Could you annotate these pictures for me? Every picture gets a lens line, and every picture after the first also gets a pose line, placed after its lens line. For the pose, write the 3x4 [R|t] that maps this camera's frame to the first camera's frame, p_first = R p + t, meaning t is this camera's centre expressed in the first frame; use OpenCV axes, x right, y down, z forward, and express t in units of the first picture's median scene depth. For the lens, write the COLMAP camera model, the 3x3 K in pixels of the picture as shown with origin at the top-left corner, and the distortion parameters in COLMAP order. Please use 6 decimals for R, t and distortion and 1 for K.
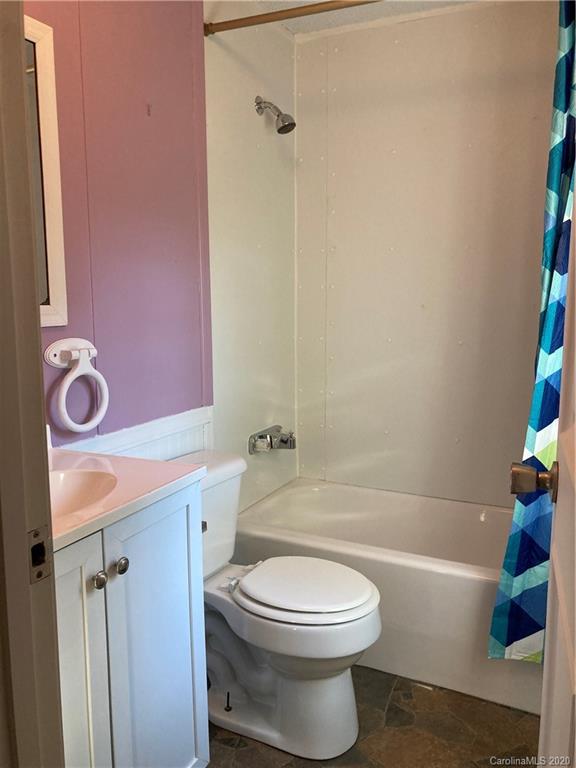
lens RADIAL K [[630.0, 0, 286.9], [0, 630.0, 385.3], [0, 0, 1]] dist [0.040527, -0.004904]
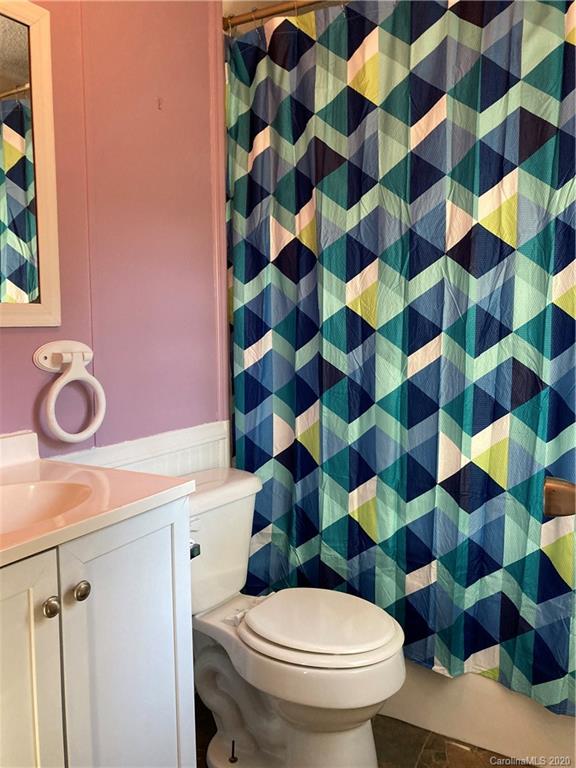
lens RADIAL K [[630.0, 0, 289.1], [0, 630.0, 383.1], [0, 0, 1]] dist [0.040527, -0.004904]
pose [[0.996322, 0.008476, -0.085273, 0.062565], [-0.012711, 0.998705, -0.049254, 0.027978], [0.084745, 0.050157, 0.995139, 0.101063]]
